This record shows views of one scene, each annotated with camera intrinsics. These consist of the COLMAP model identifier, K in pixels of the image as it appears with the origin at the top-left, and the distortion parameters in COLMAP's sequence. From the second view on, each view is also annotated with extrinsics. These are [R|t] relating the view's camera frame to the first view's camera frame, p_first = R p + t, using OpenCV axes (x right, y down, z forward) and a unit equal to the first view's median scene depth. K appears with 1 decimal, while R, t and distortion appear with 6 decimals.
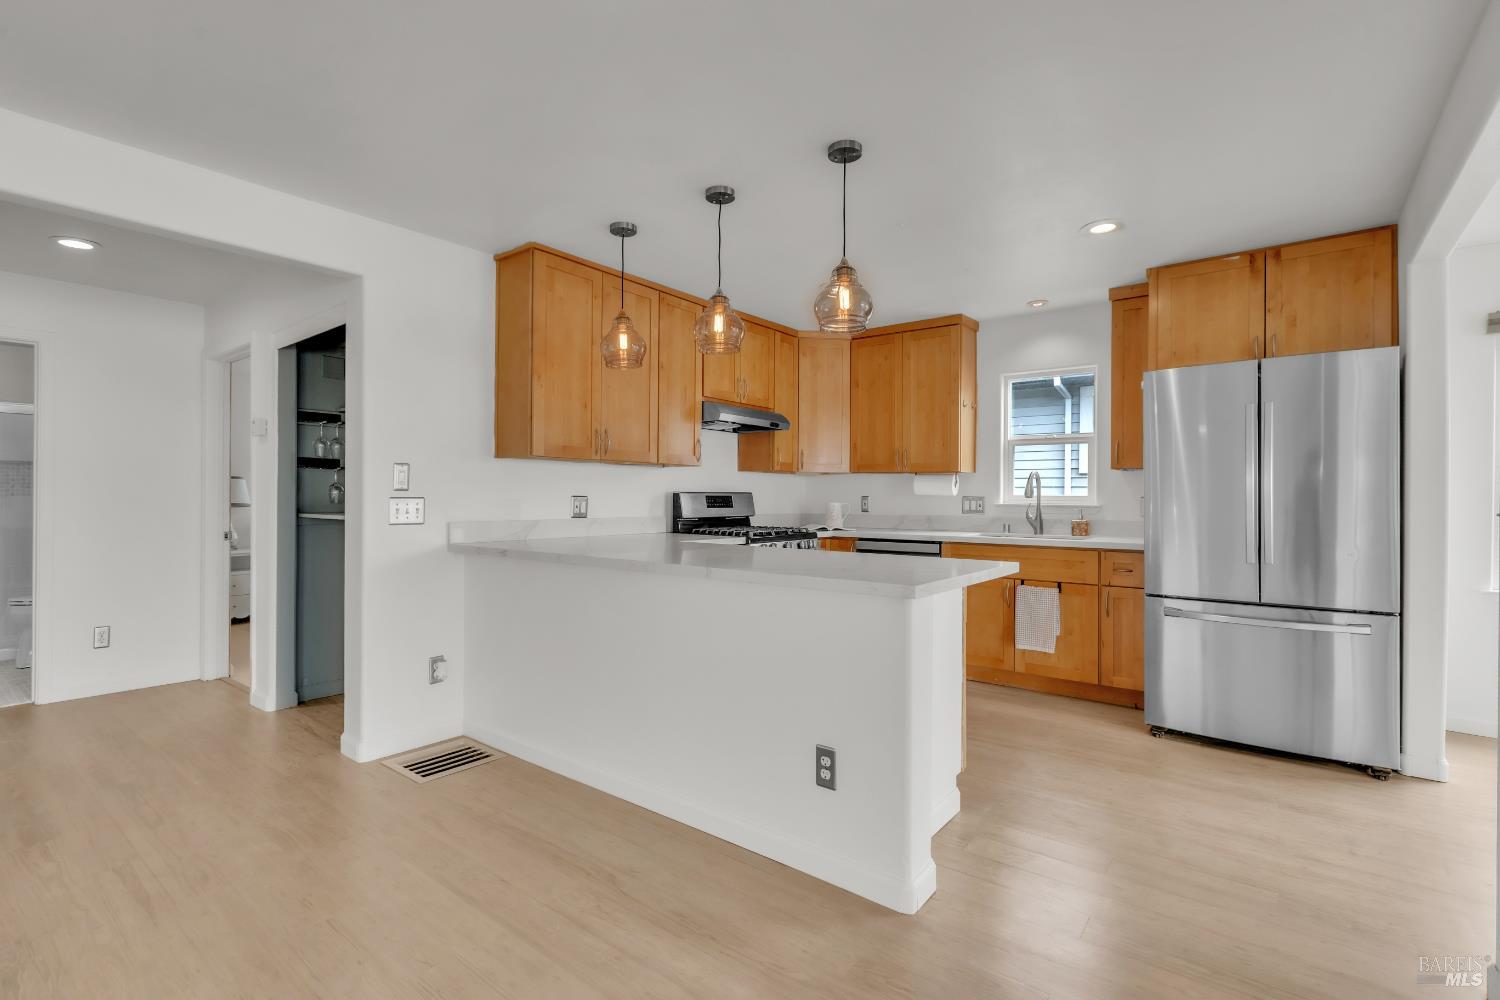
lens RADIAL K [[681.7, 0, 752.9], [0, 681.7, 495.5], [0, 0, 1]] dist [0.003136, -0.002261]
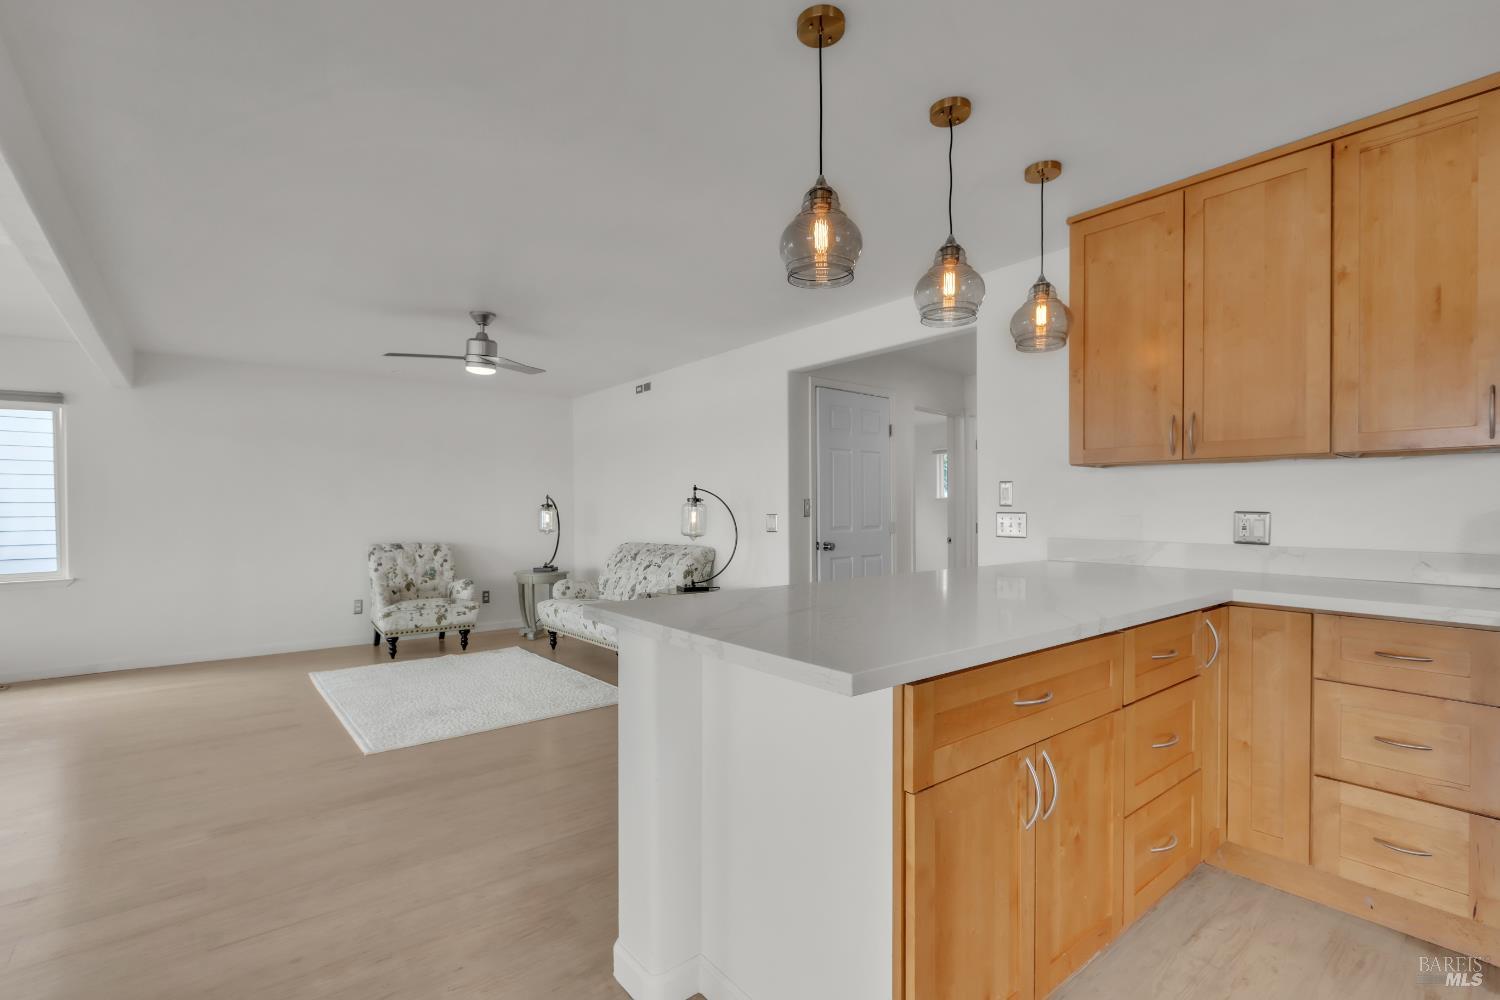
lens RADIAL K [[681.7, 0, 739.7], [0, 681.7, 509.0], [0, 0, 1]] dist [0.003136, -0.002261]
pose [[-0.239981, -0.000936, -0.970777, 0.616649], [-0.000280, 1.000000, -0.000895, -0.001536], [0.970778, 0.000057, -0.239981, 0.793939]]
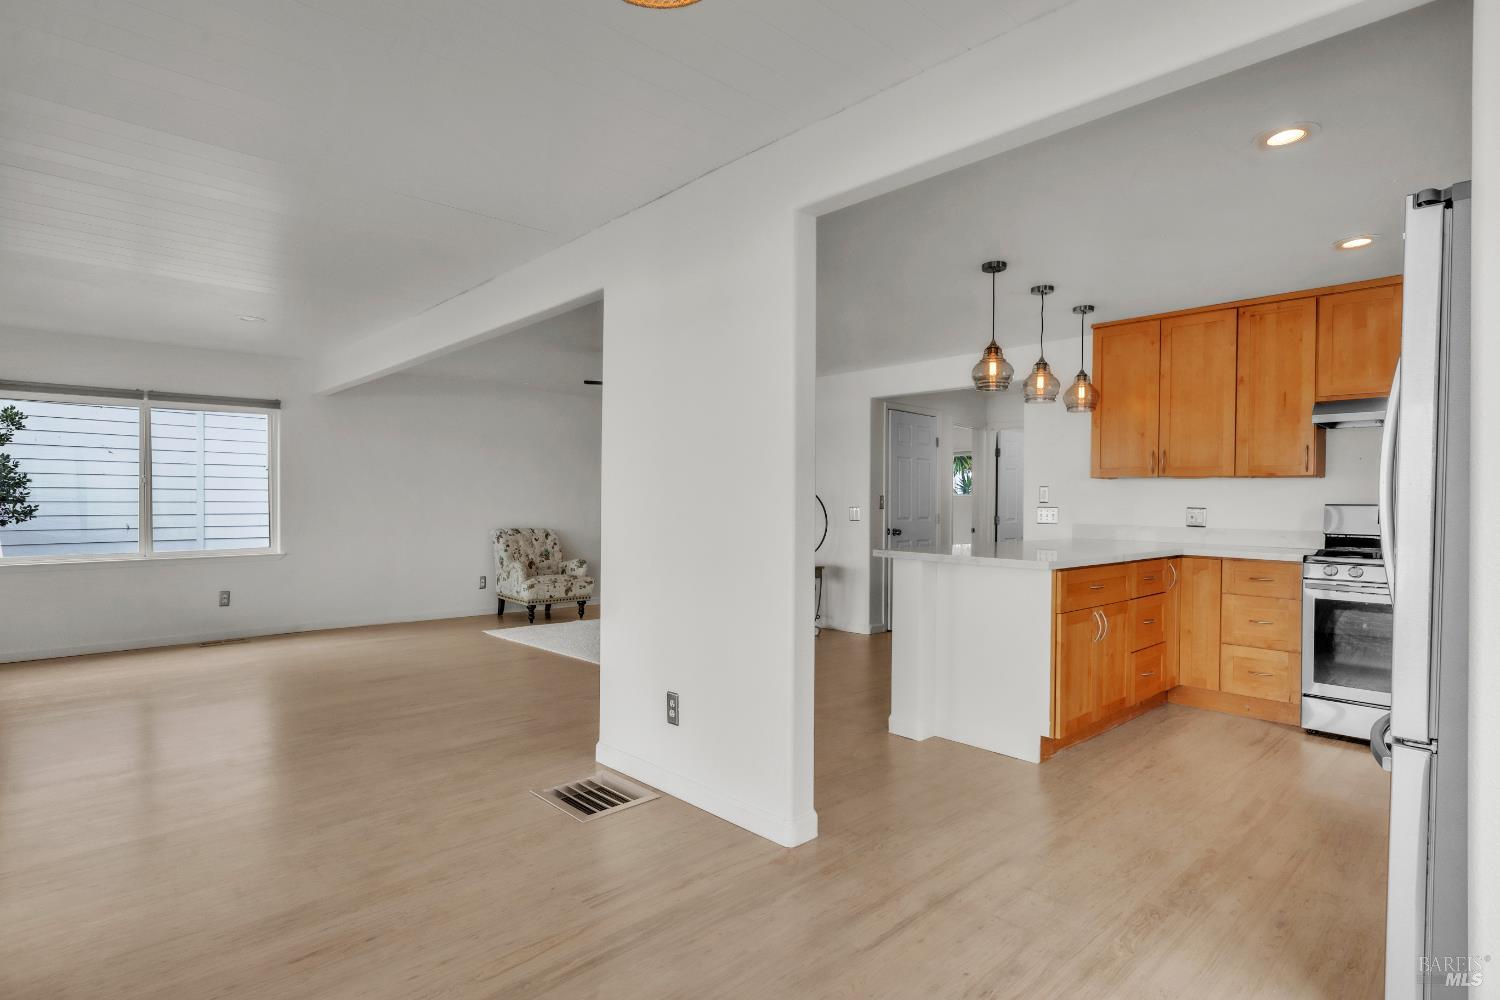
lens RADIAL K [[774.4, 0, 735.7], [0, 774.4, 502.6], [0, 0, 1]] dist [0.001801, -0.001581]
pose [[-0.157801, -0.004582, -0.987460, 1.354255], [-0.012146, 0.999923, -0.002699, 0.005854], [0.987396, 0.011568, -0.157844, 0.525915]]
